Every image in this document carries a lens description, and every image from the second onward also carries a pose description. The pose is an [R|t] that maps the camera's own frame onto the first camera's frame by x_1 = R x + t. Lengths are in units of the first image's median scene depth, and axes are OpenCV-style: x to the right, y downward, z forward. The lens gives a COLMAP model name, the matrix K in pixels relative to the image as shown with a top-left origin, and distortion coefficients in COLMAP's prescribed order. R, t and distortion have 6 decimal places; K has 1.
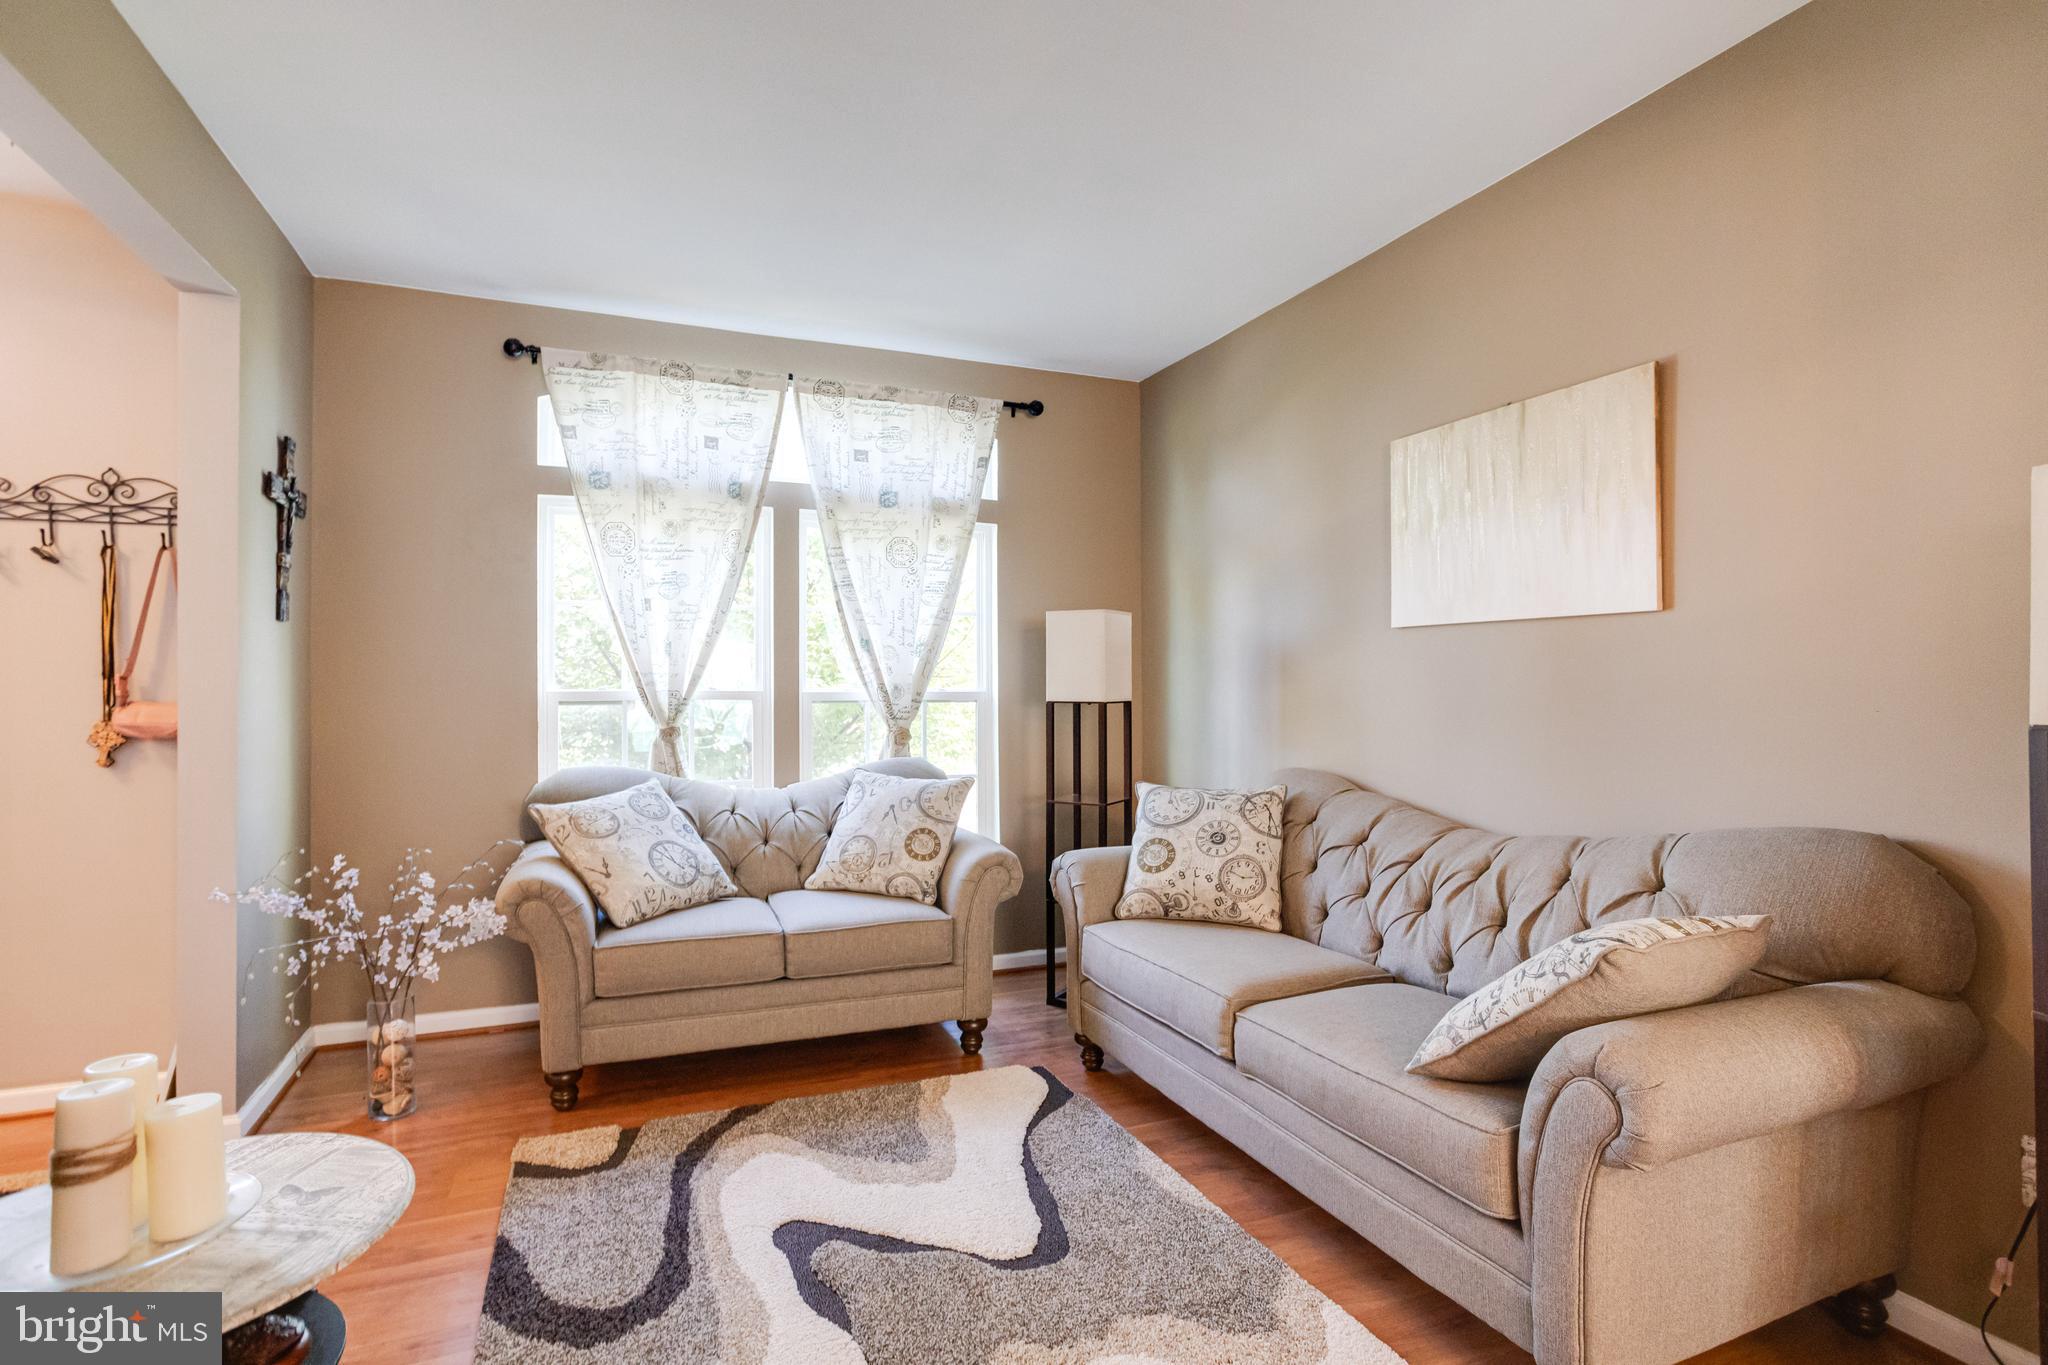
lens RADIAL K [[989.8, 0, 1029.5], [0, 989.8, 687.9], [0, 0, 1]] dist [-0.036003, 0.017963]
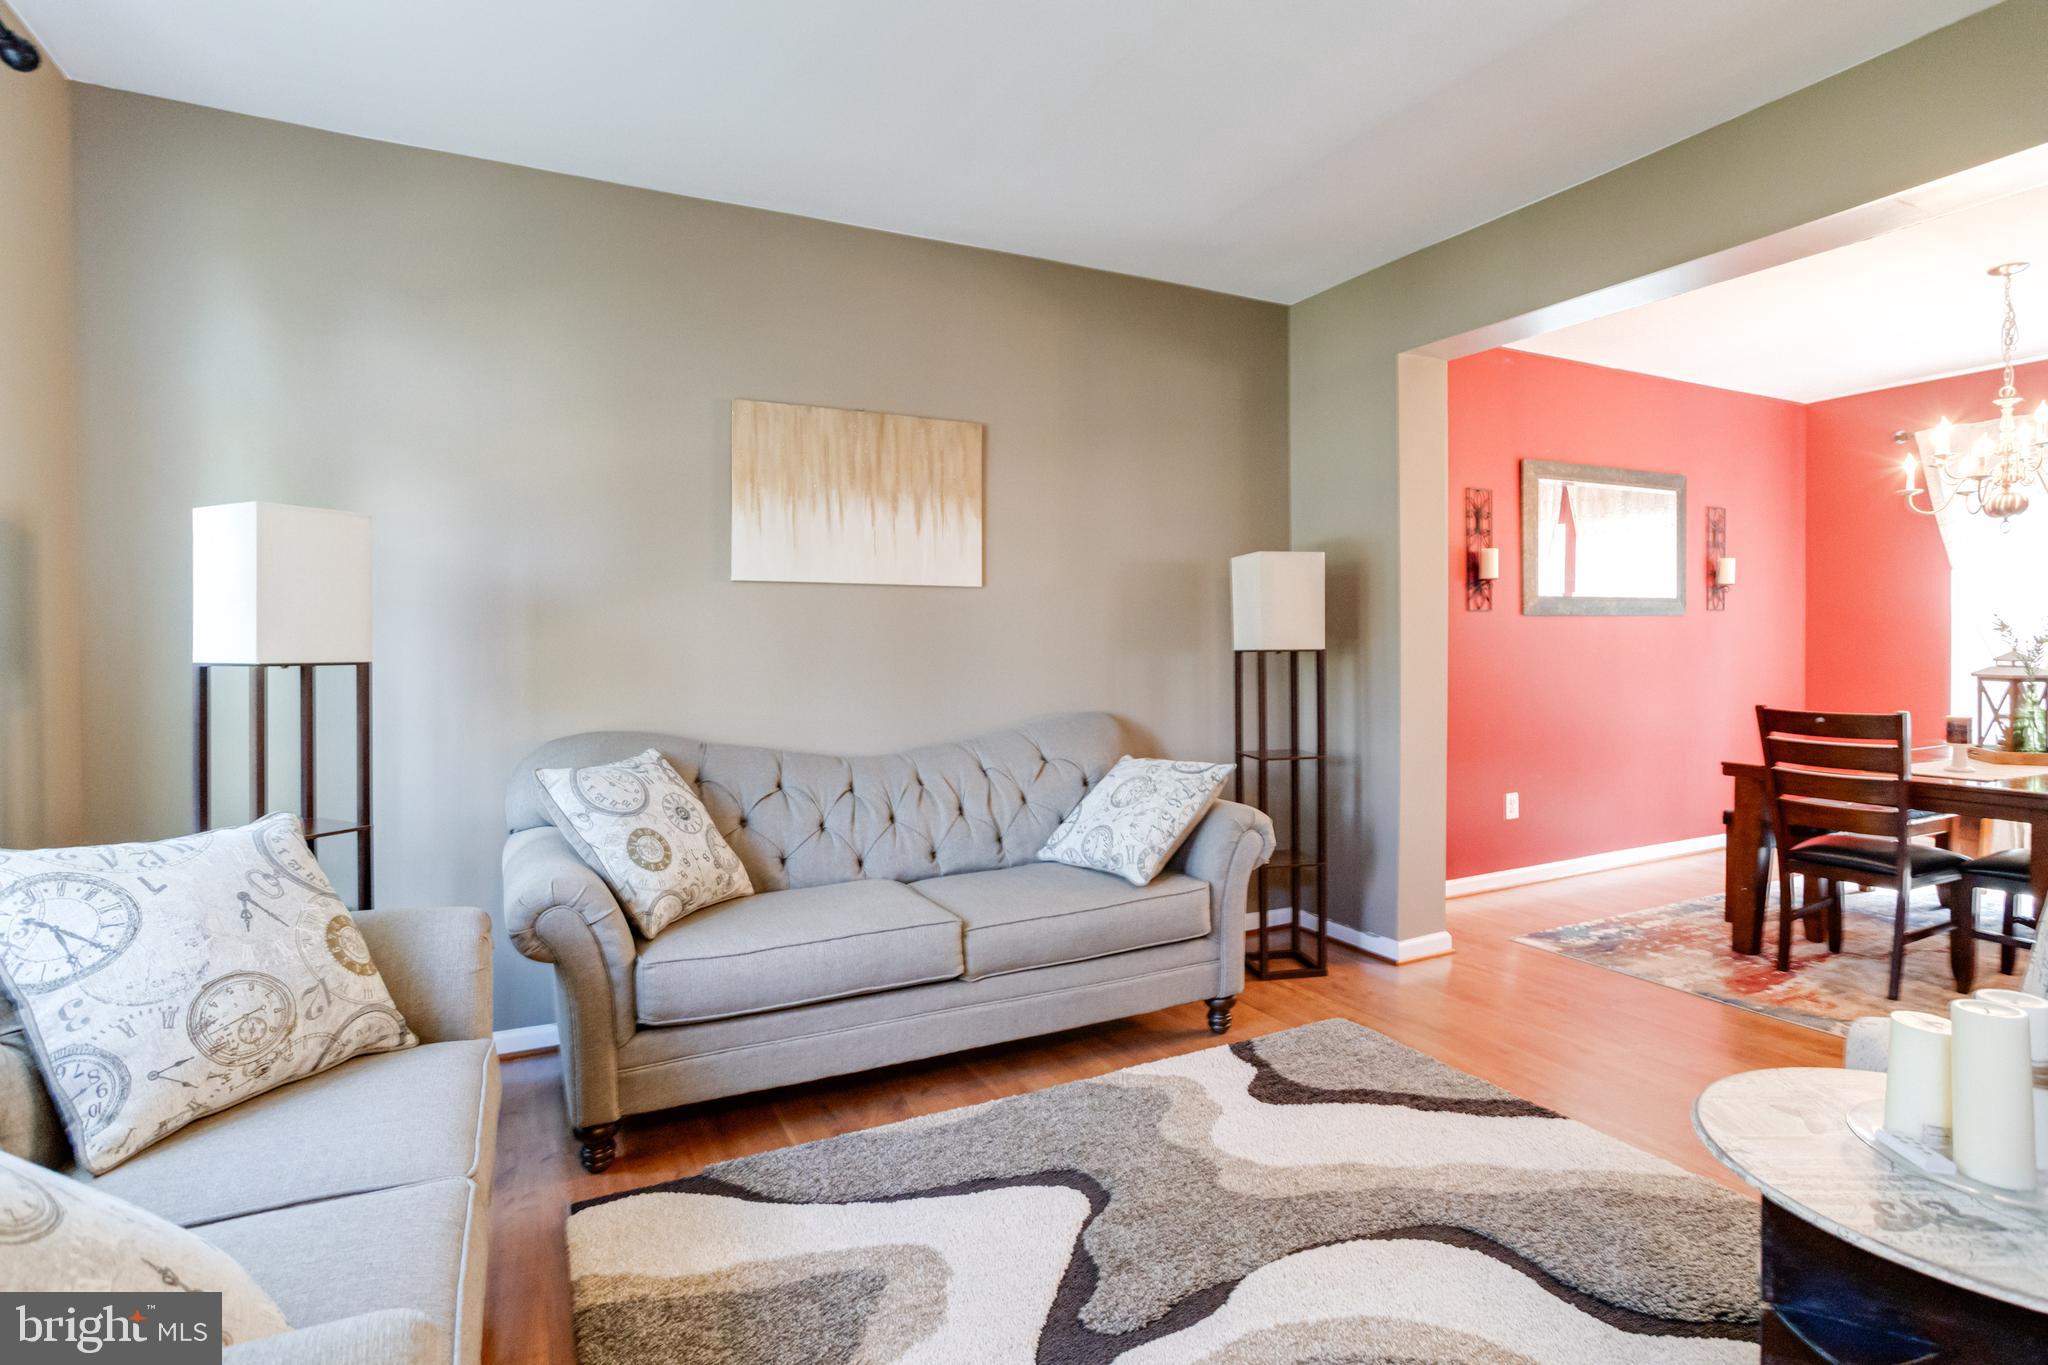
lens RADIAL K [[1015.1, 0, 1022.0], [0, 1015.1, 647.7], [0, 0, 1]] dist [-0.000828, 0.000199]
pose [[-0.039766, -0.010950, 0.999149, -0.873752], [0.000275, 0.999940, 0.010969, -0.002547], [-0.999209, 0.000711, -0.039761, 0.915033]]
